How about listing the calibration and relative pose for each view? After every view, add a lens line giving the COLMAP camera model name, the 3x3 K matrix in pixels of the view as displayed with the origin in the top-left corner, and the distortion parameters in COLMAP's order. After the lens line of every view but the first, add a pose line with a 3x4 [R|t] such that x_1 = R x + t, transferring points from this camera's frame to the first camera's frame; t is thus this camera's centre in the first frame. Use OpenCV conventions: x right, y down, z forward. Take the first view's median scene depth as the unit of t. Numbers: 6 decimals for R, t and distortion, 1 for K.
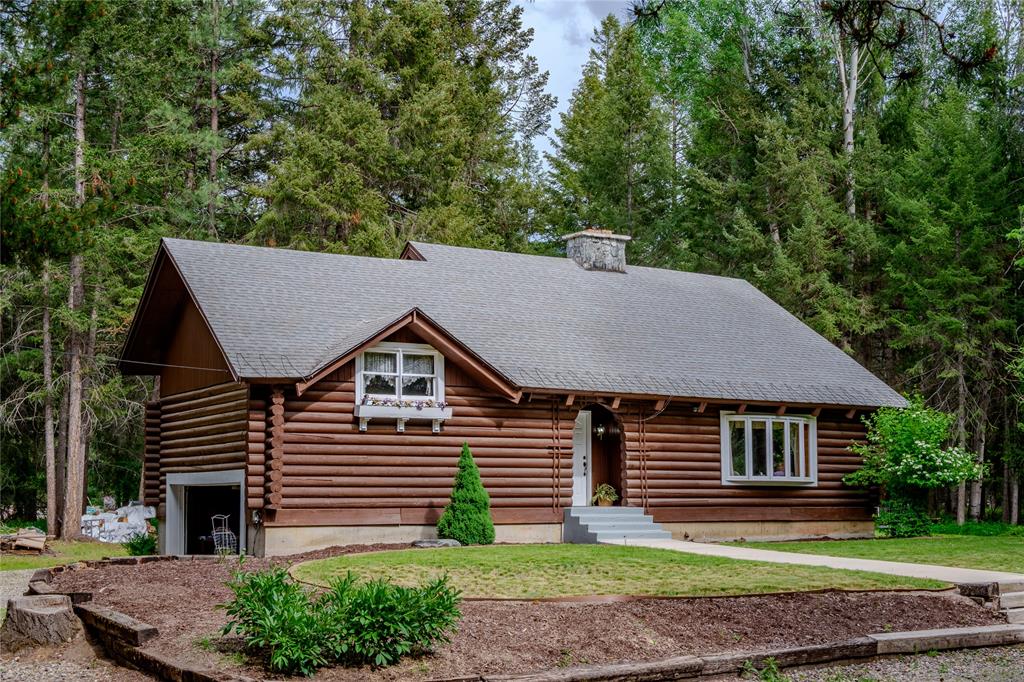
lens RADIAL K [[1330.1, 0, 512.0], [0, 1330.1, 341.0], [0, 0, 1]] dist [-0.004134, -0.048128]
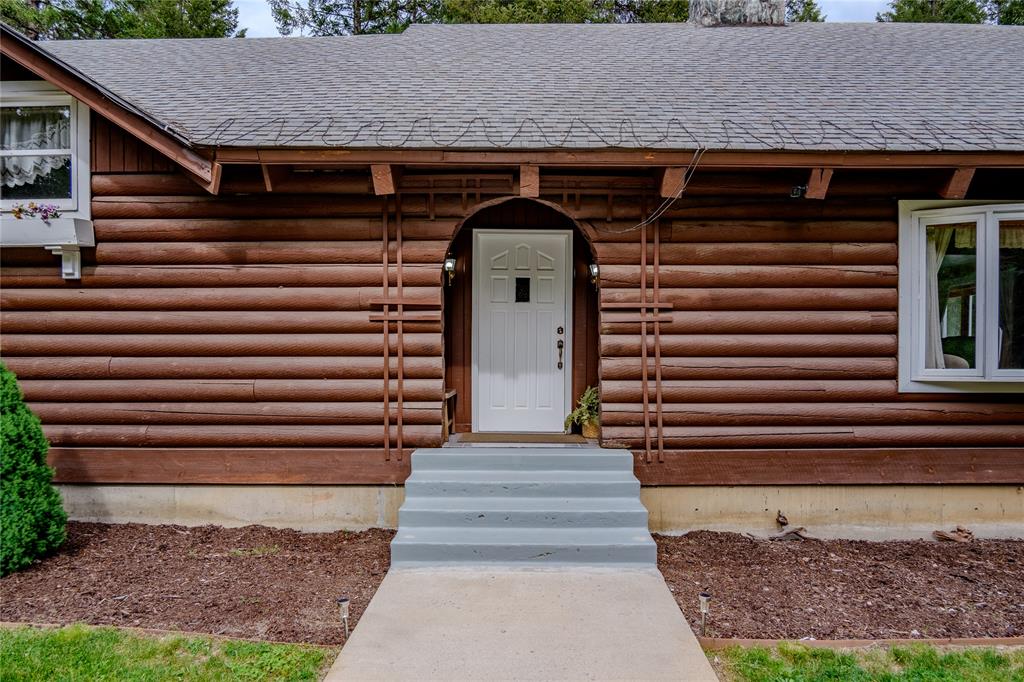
lens RADIAL K [[685.2, 0, 513.7], [0, 685.2, 371.9], [0, 0, 1]] dist [-0.020088, 0.003207]
pose [[0.854510, 0.003330, -0.519425, 0.167669], [0.062367, 0.992087, 0.108962, 0.074945], [0.515678, -0.125504, 0.847541, 0.787435]]
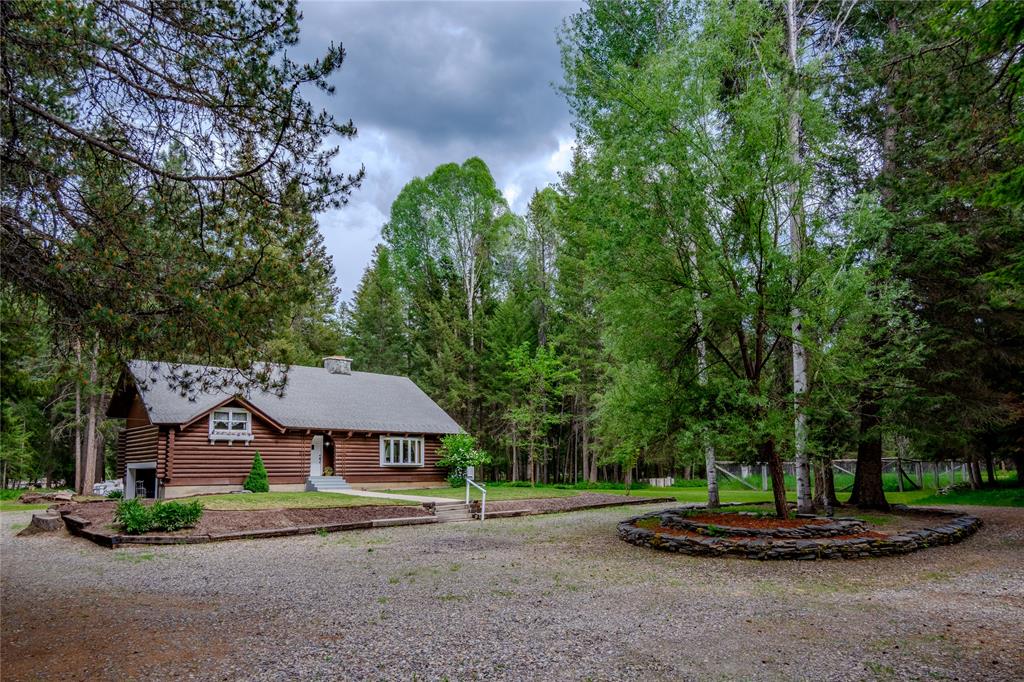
lens RADIAL K [[685.2, 0, 513.7], [0, 685.2, 371.9], [0, 0, 1]] dist [-0.020088, 0.003207]
pose [[0.977471, 0.019992, 0.210122, 0.134290], [-0.013923, 0.999443, -0.030325, -0.028662], [-0.210612, 0.026717, 0.977205, -0.262679]]
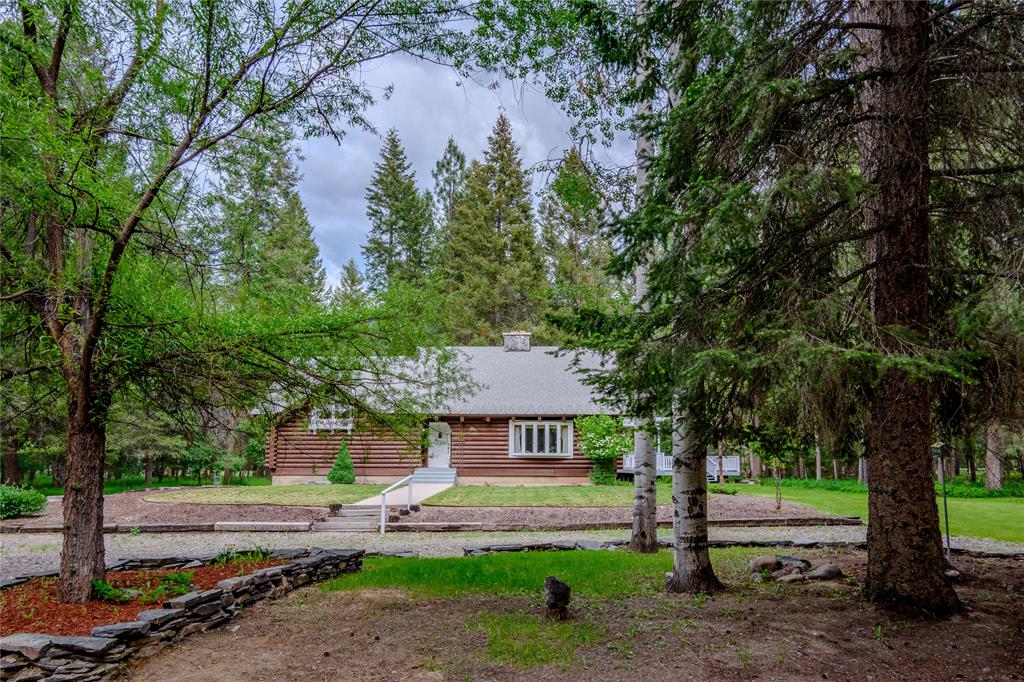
lens RADIAL K [[685.2, 0, 513.7], [0, 685.2, 371.9], [0, 0, 1]] dist [-0.020088, 0.003207]
pose [[0.848080, -0.069090, -0.525345, 0.721164], [0.059714, 0.997609, -0.034800, 0.017006], [0.526493, -0.001857, 0.850178, 0.138132]]
